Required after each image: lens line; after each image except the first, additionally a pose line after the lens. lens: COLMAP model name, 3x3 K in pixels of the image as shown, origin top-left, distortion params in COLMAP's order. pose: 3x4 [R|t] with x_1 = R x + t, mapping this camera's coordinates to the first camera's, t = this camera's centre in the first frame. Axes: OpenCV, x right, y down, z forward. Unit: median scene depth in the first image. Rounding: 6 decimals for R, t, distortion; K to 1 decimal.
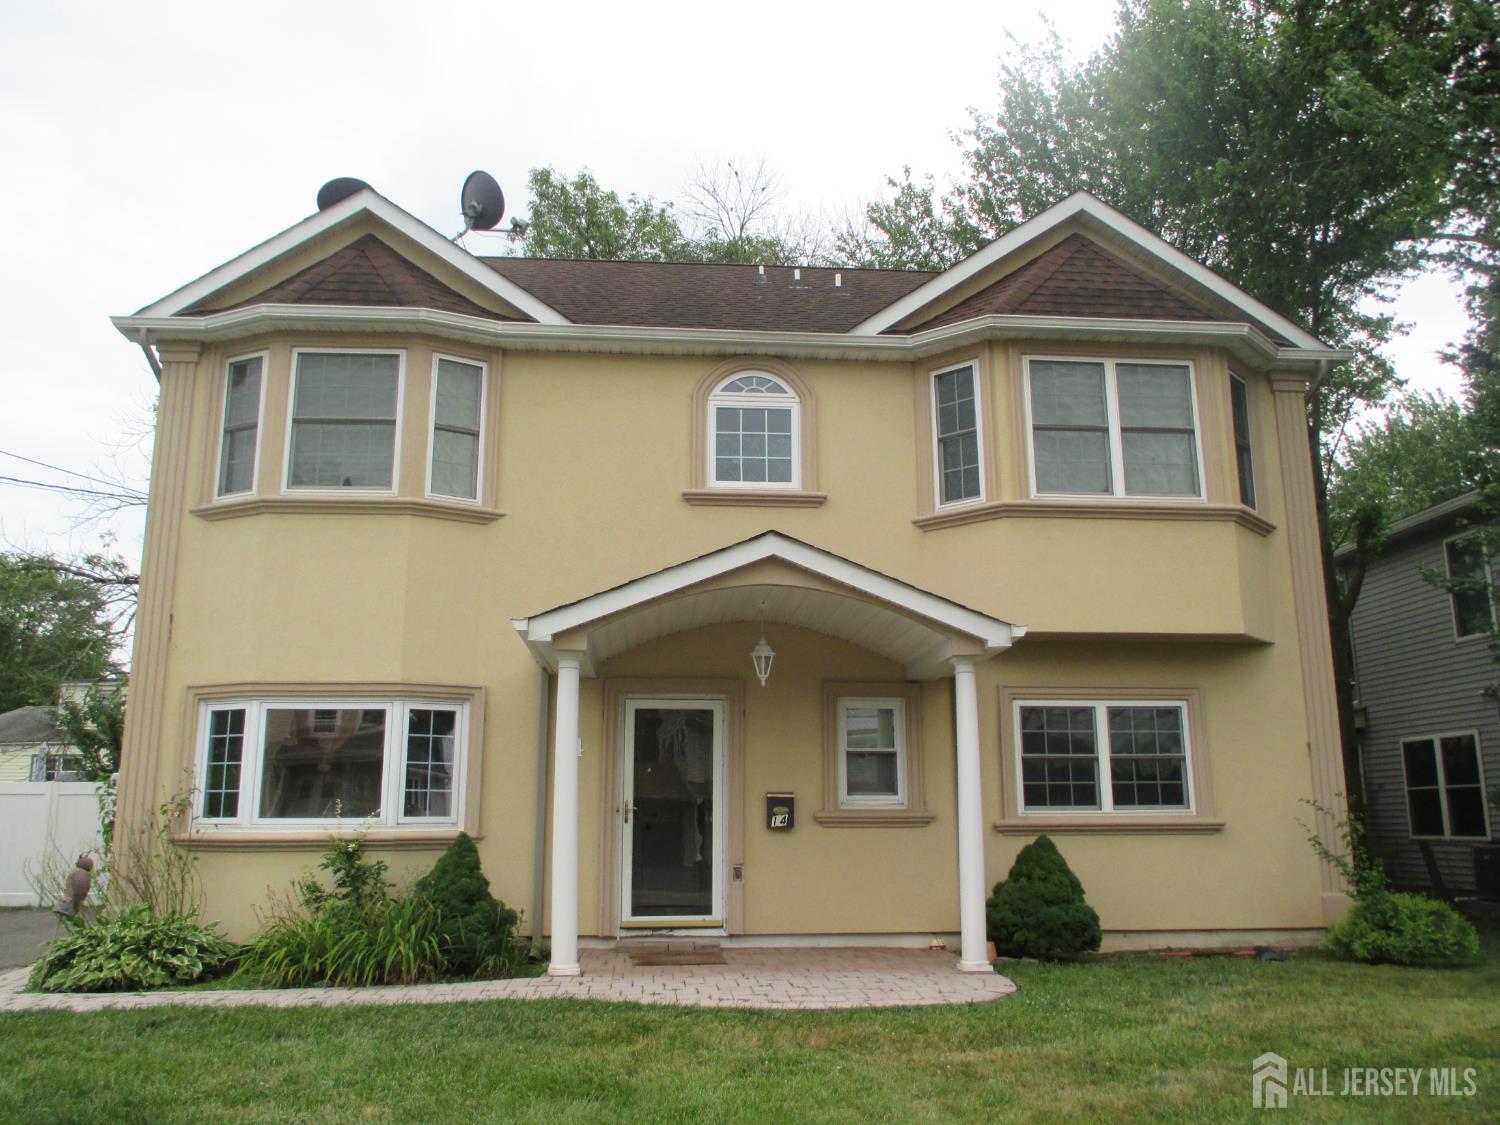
lens RADIAL K [[1230.2, 0, 759.3], [0, 1230.2, 542.9], [0, 0, 1]] dist [-0.083378, 0.158422]
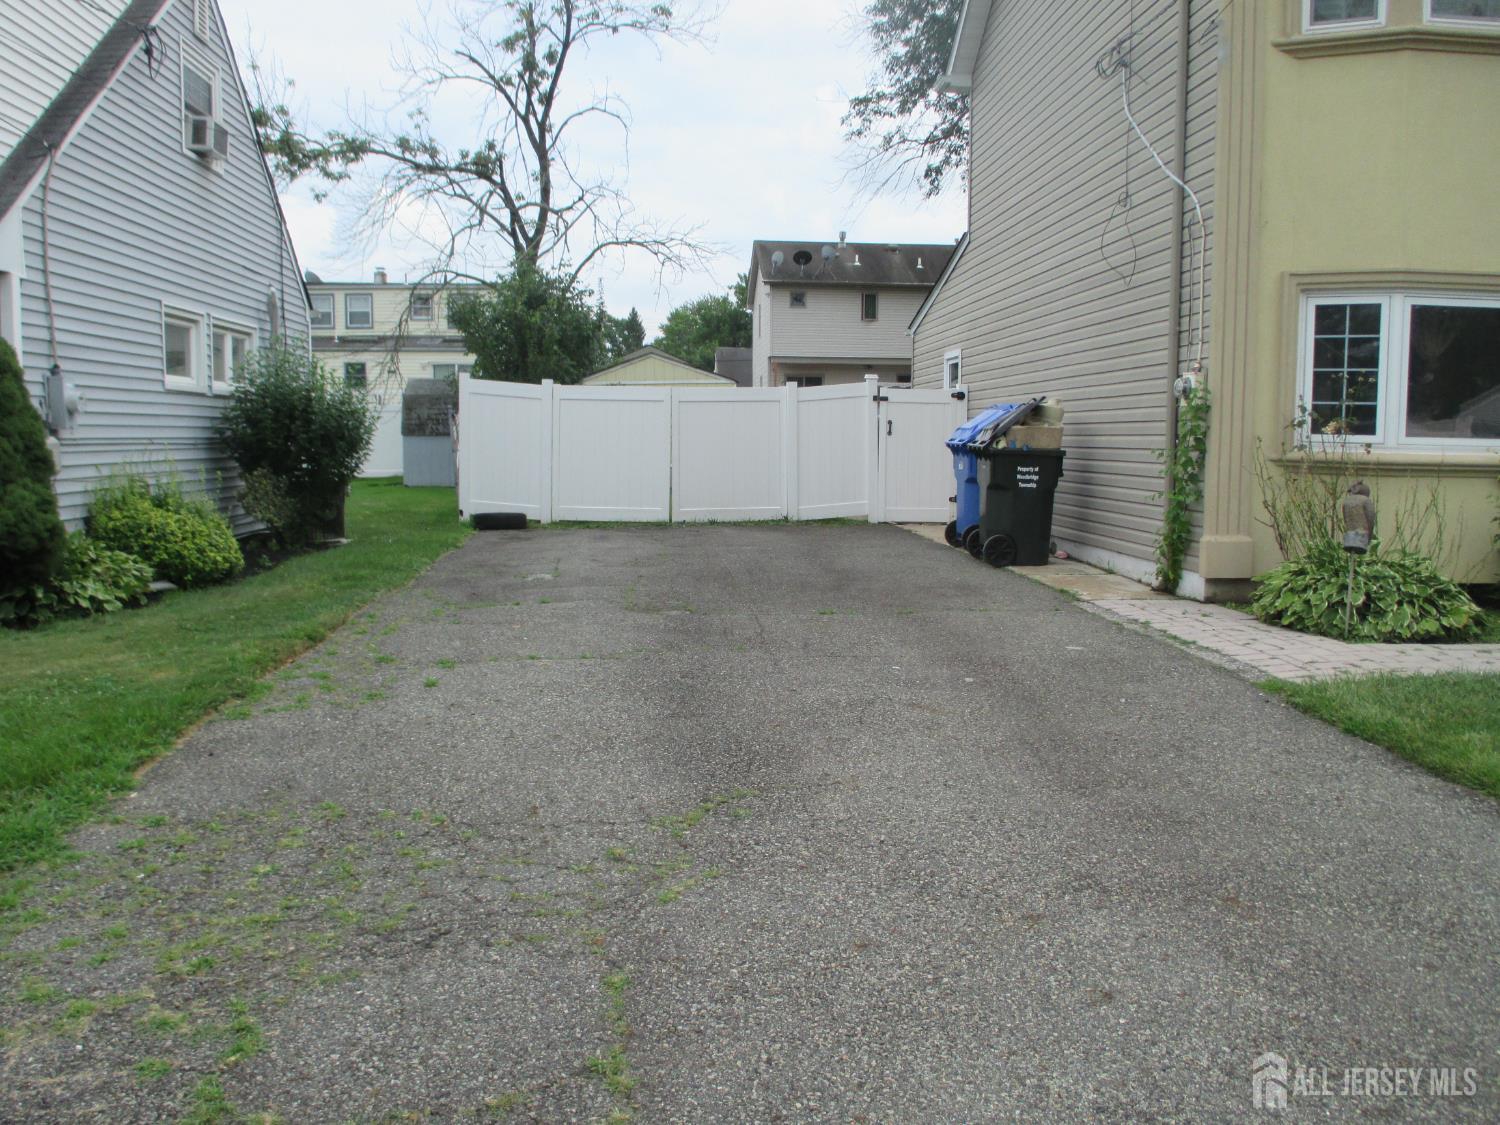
lens RADIAL K [[1237.4, 0, 765.3], [0, 1237.4, 528.3], [0, 0, 1]] dist [-0.039659, 0.000041]
pose [[0.999775, 0.021110, -0.002119, -0.795126], [-0.019536, 0.954953, 0.296114, 0.044617], [0.008275, -0.296006, 0.955150, 0.170955]]
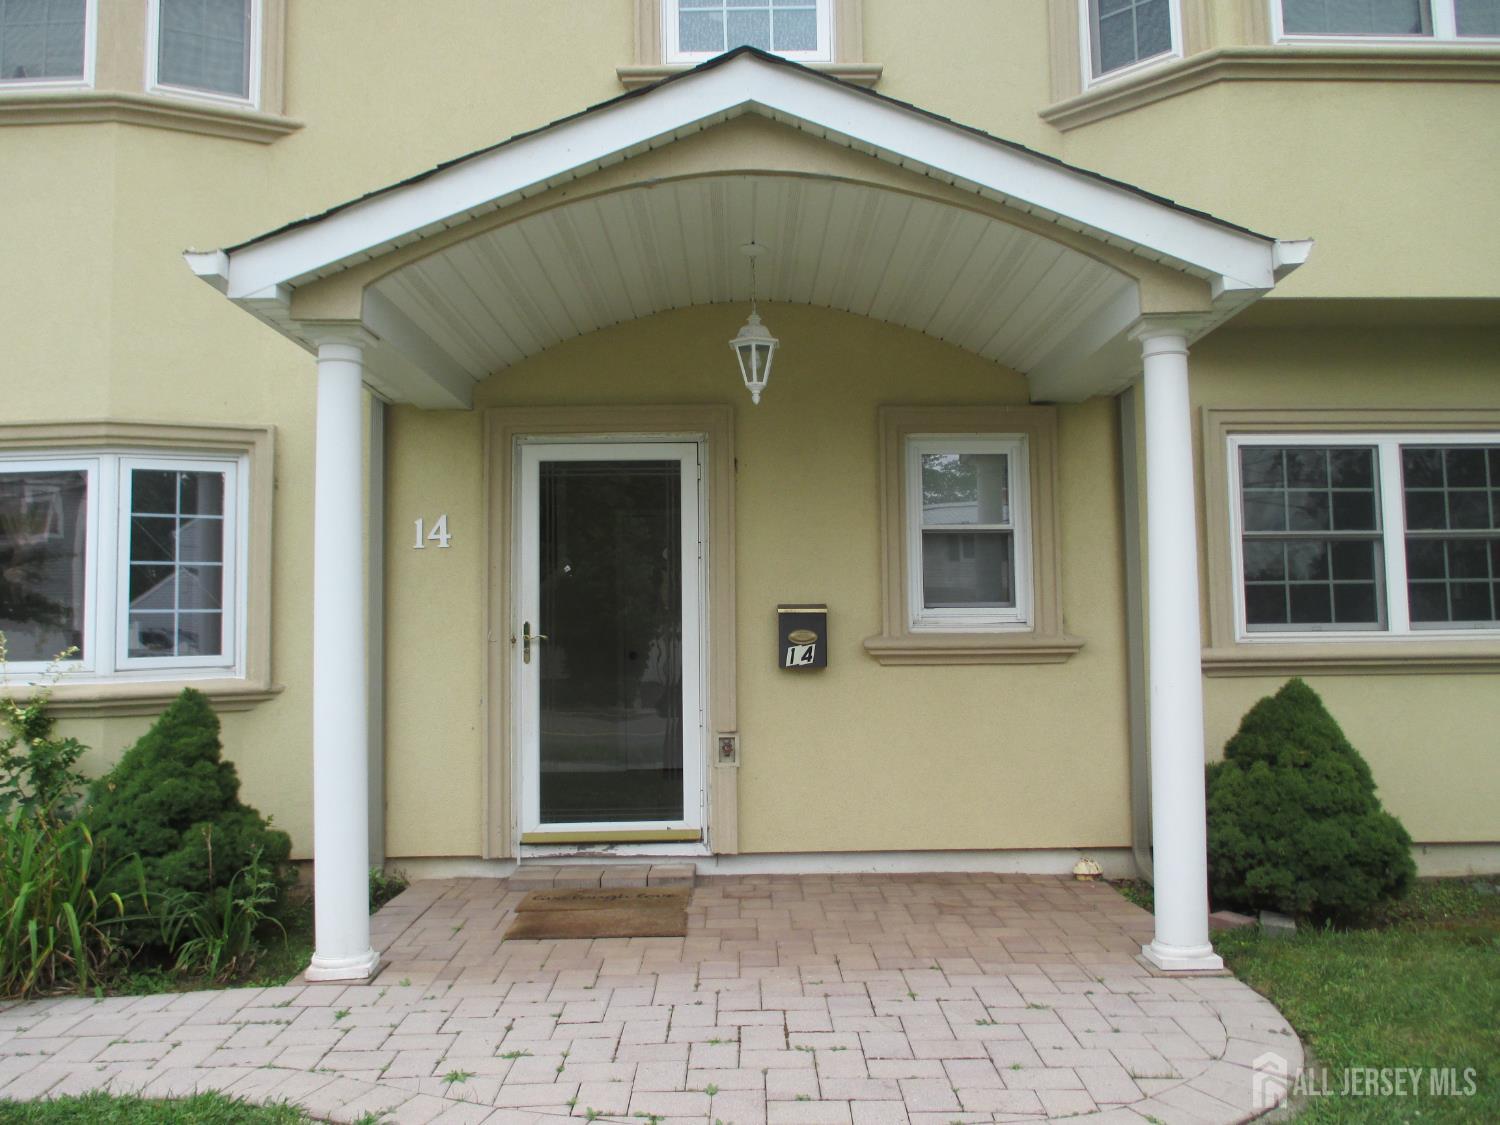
lens RADIAL K [[1218.6, 0, 750.0], [0, 1218.6, 562.5], [0, 0, 1]] dist [-0.053618, 0.003328]
pose [[0.996278, -0.015788, -0.084738, 0.041134], [0.029856, 0.985432, 0.167426, 0.091813], [0.080860, -0.169333, 0.982236, 0.461402]]
